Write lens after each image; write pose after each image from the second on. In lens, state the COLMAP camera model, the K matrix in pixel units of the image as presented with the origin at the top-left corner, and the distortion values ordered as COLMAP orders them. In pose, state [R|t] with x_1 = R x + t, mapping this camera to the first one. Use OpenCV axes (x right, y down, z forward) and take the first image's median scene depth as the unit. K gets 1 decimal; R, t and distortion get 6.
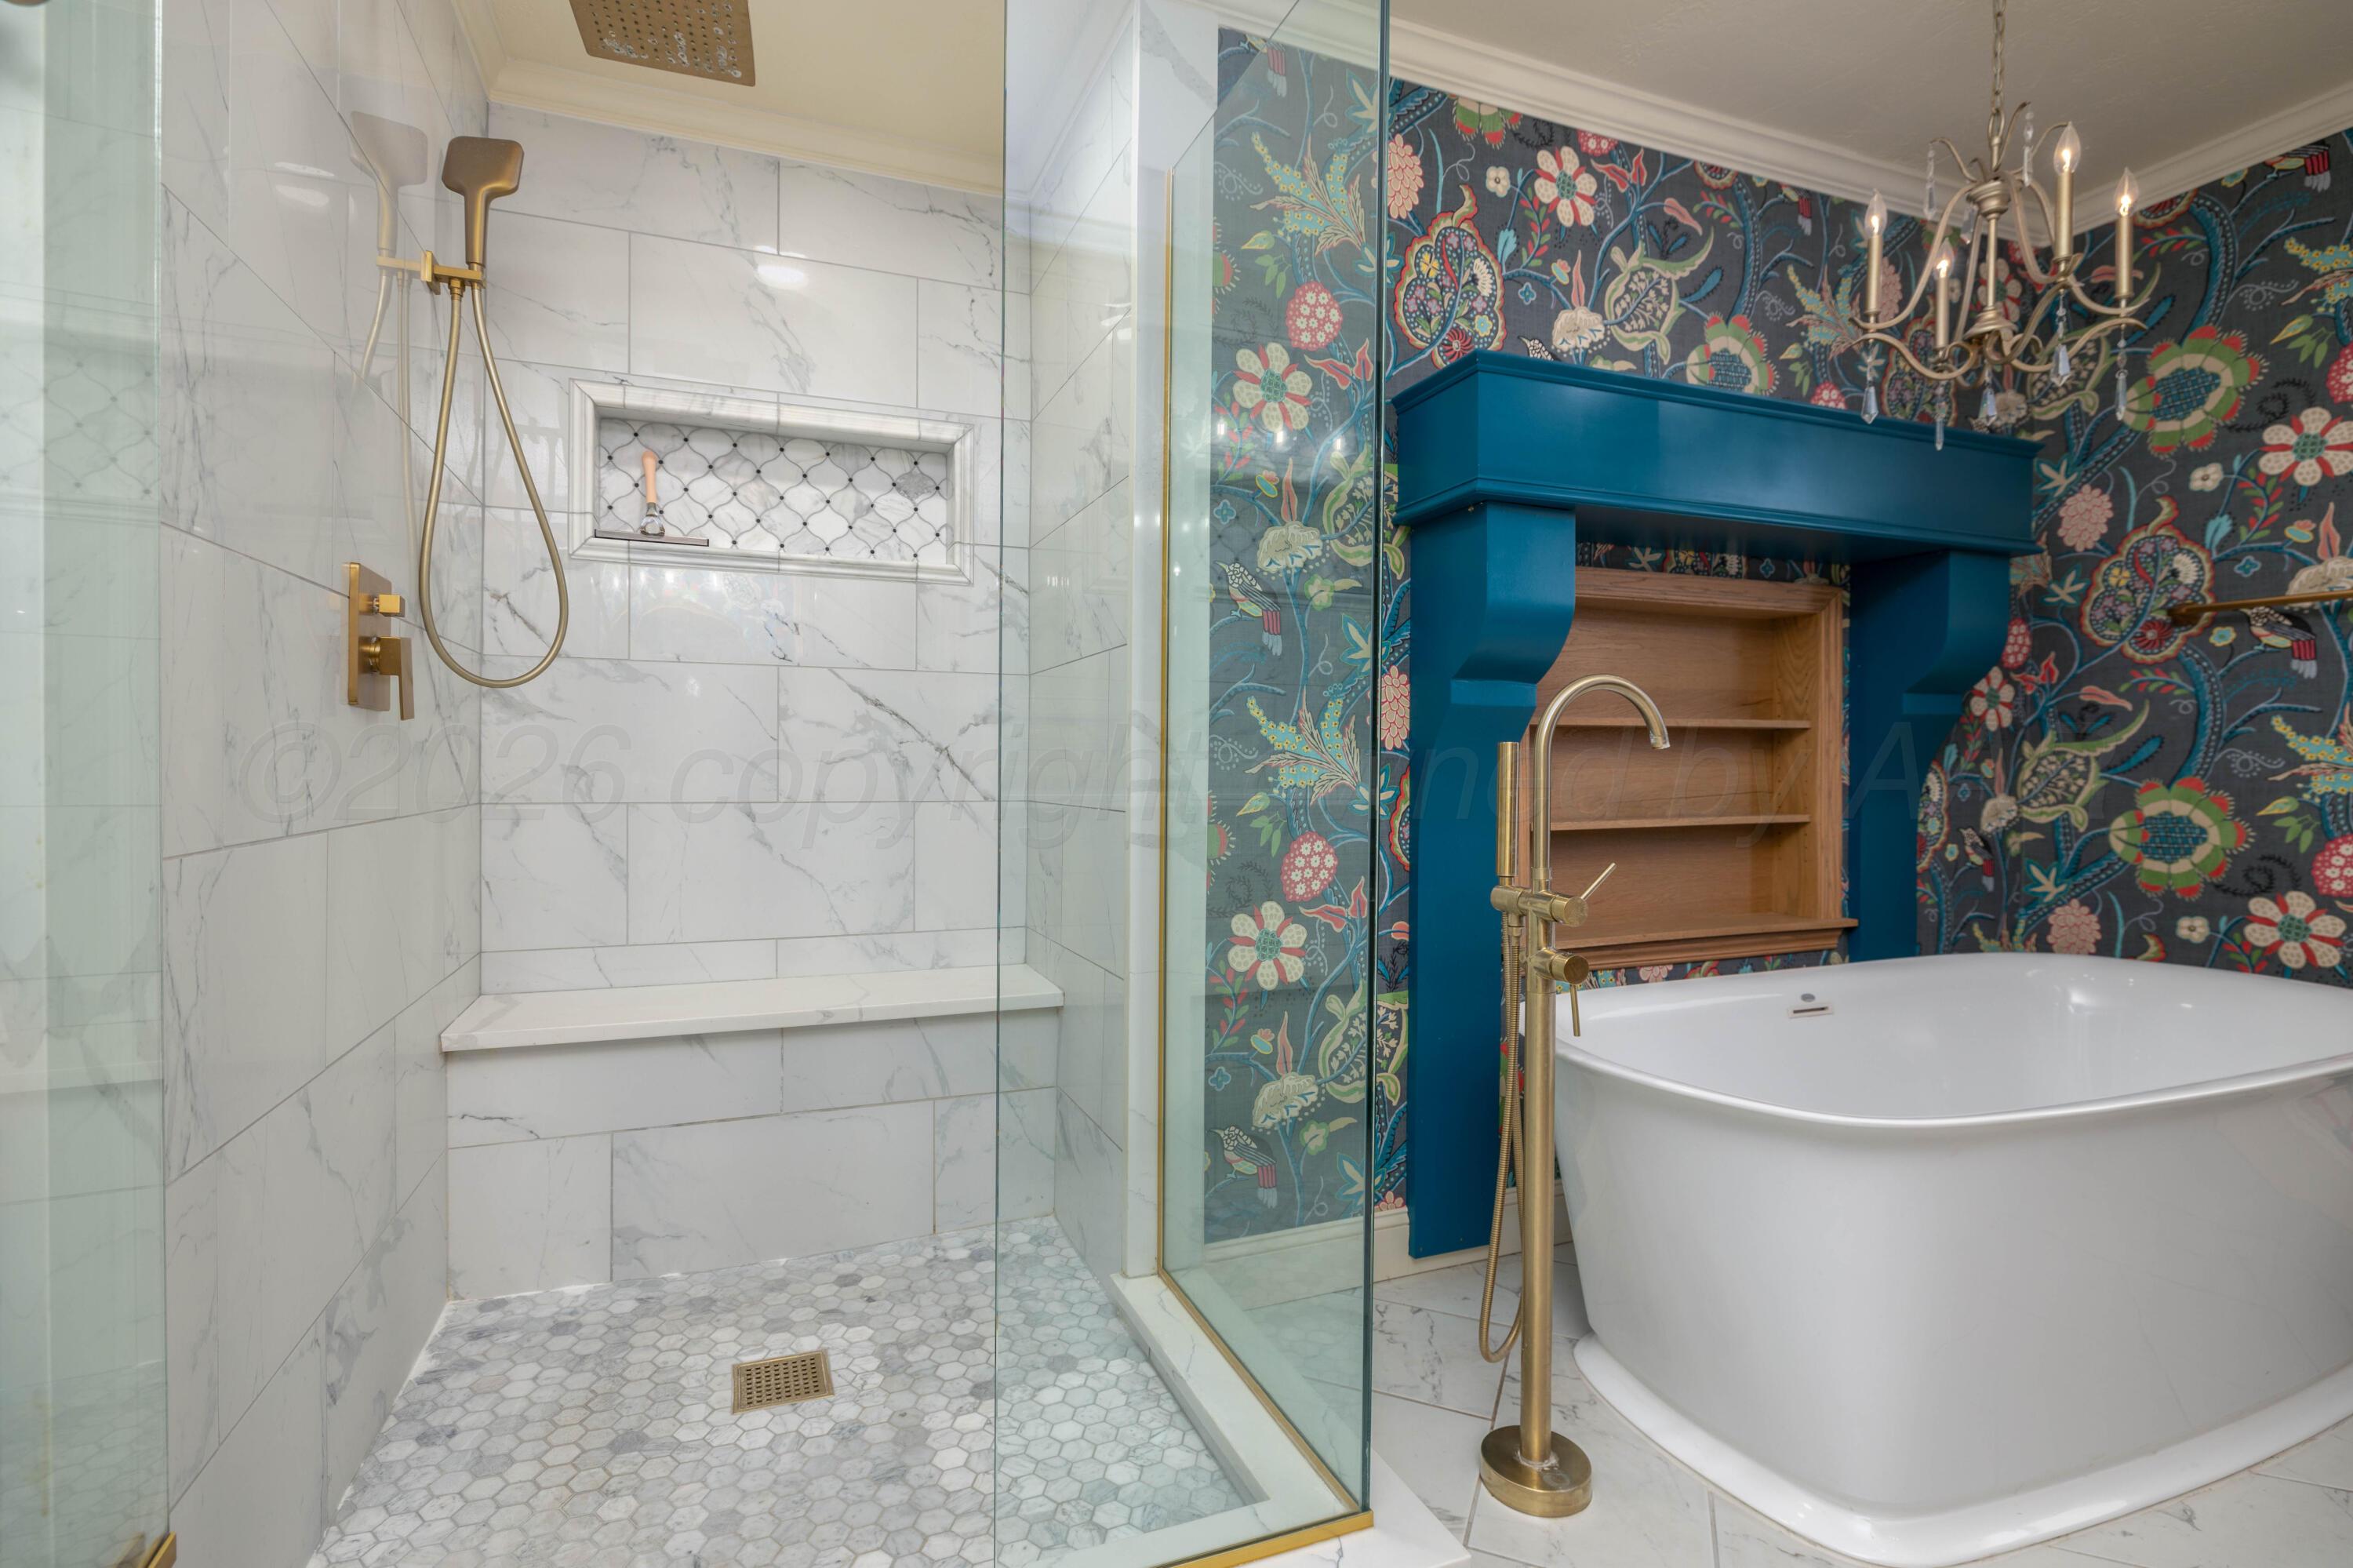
lens RADIAL K [[1101.0, 0, 1189.4], [0, 1101.0, 776.8], [0, 0, 1]] dist [-0.003921, 0.002020]
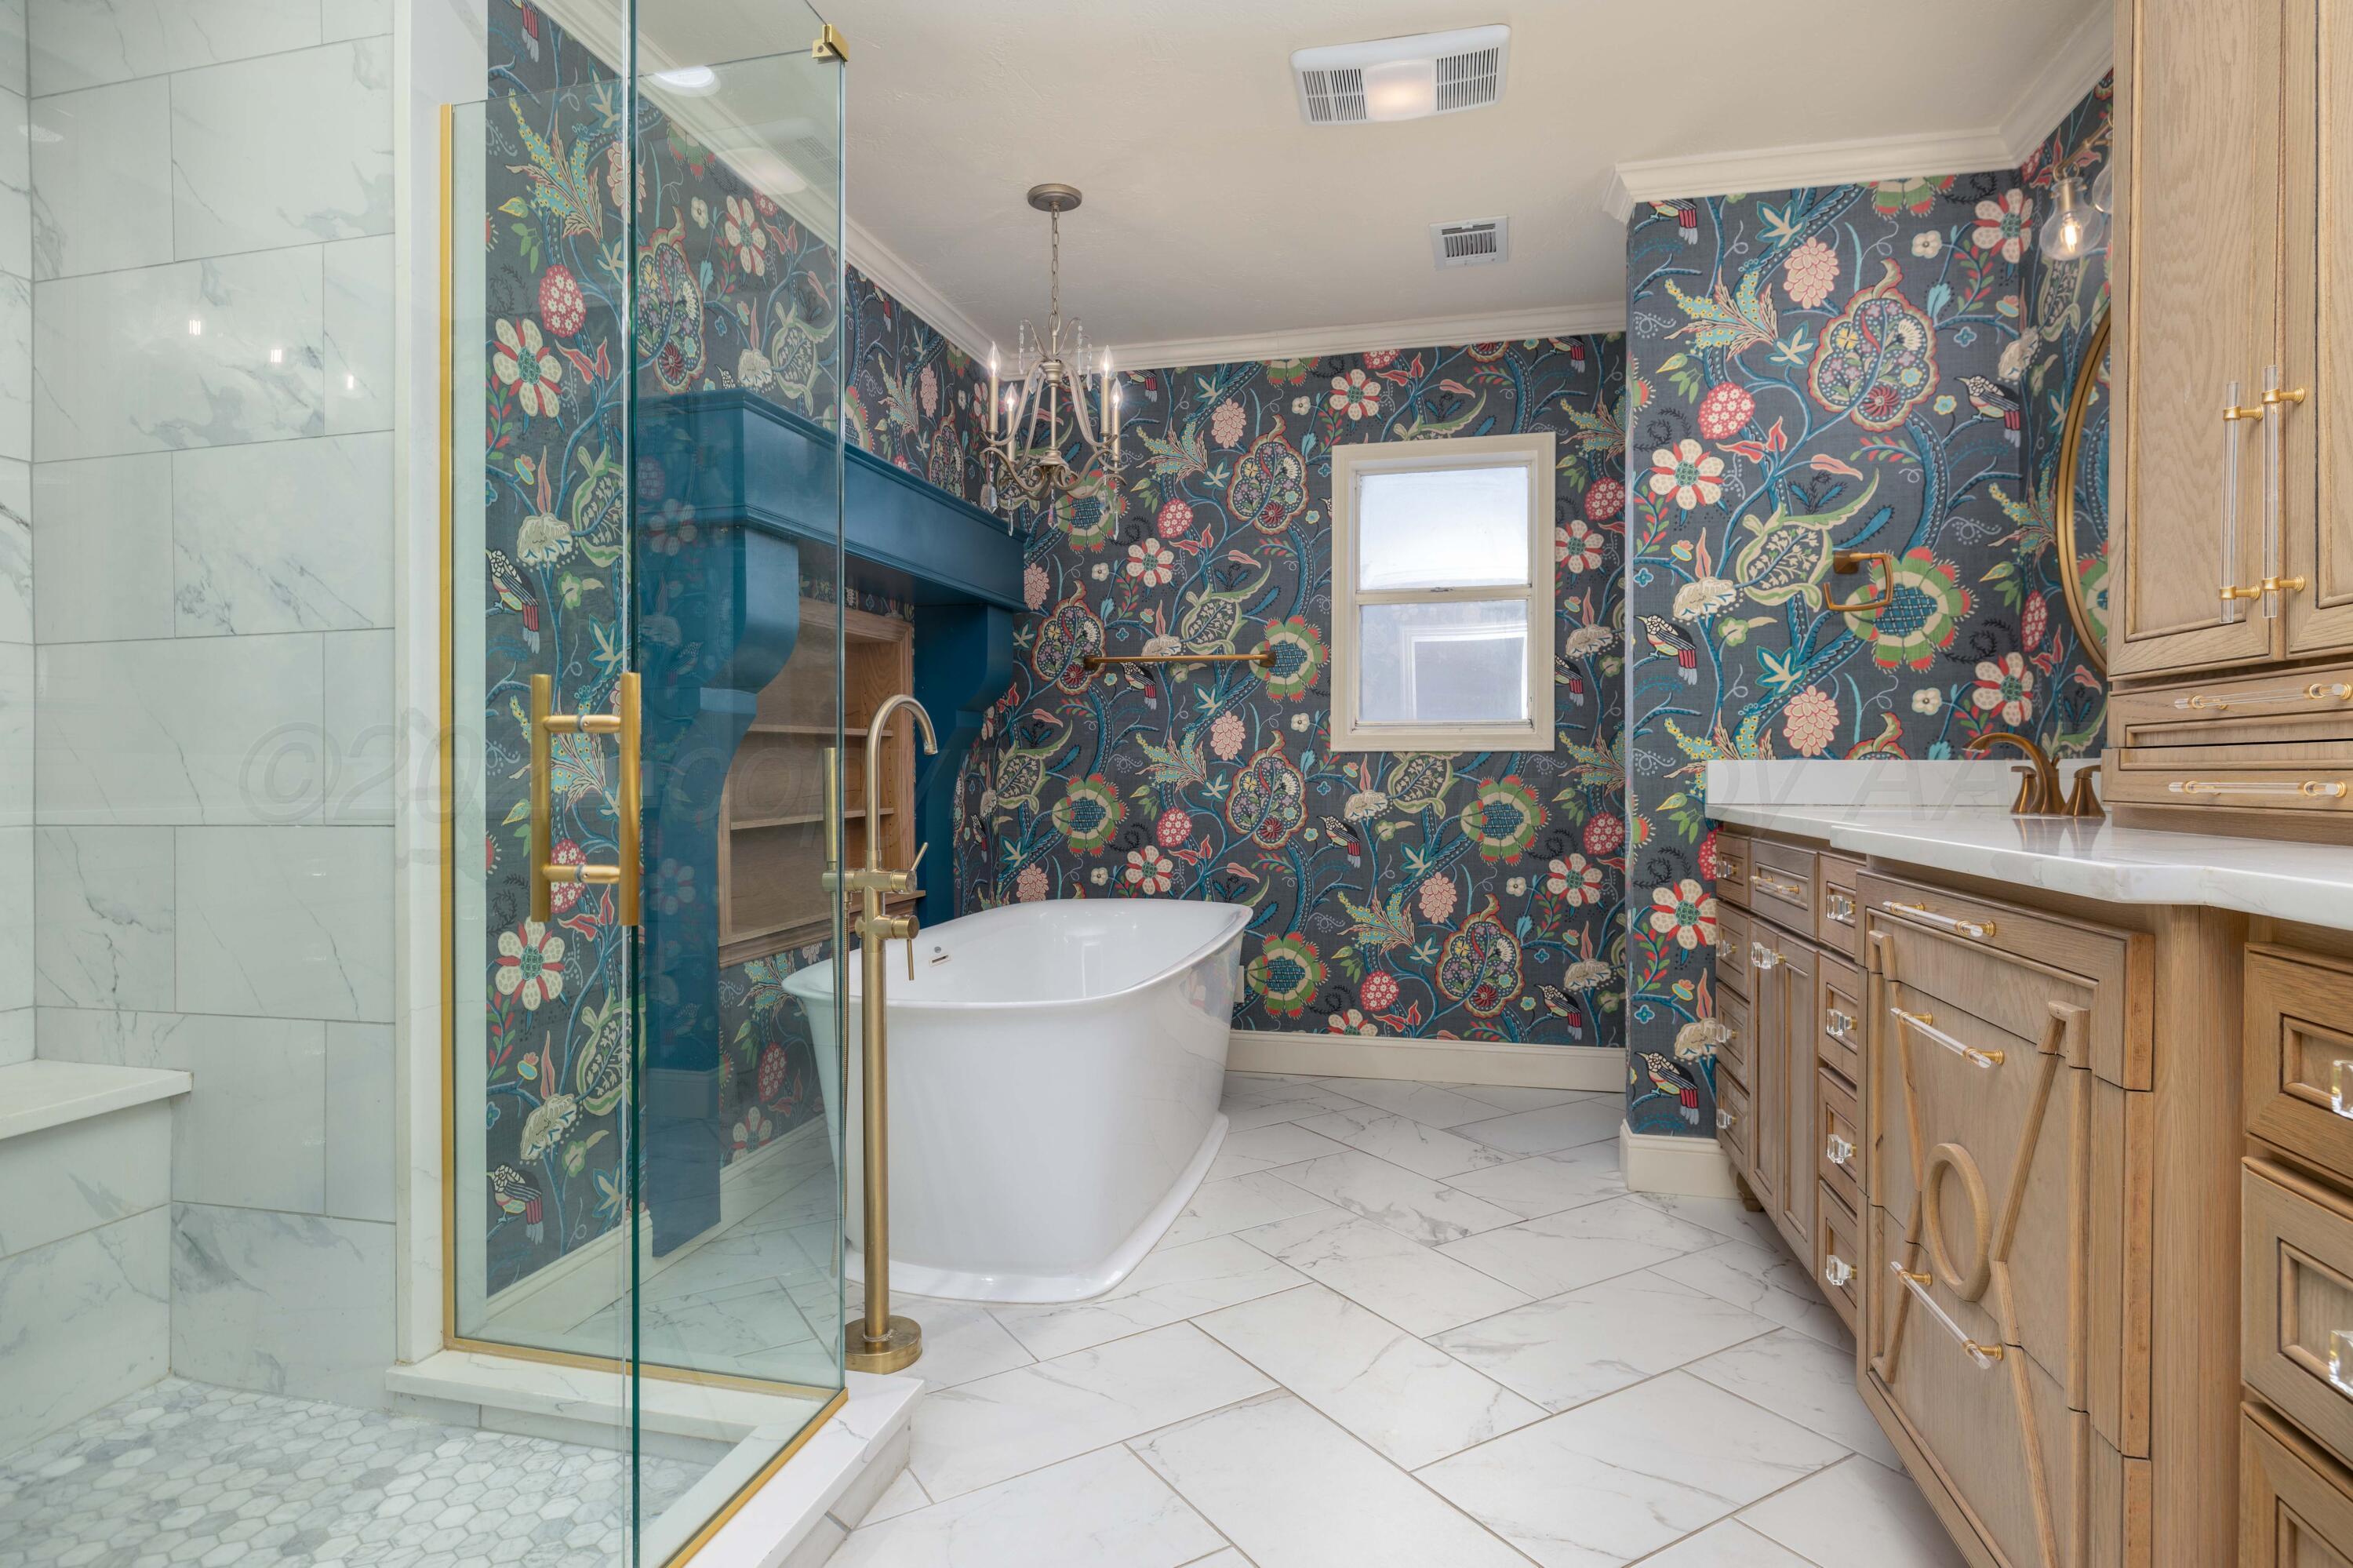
lens RADIAL K [[1230.1, 0, 1172.2], [0, 1230.1, 775.1], [0, 0, 1]] dist [0.020271, 0.000264]
pose [[0.581868, -0.011637, 0.813200, -0.449408], [0.016032, 0.999867, 0.002837, -0.000583], [-0.813125, 0.011386, 0.581978, -0.053515]]
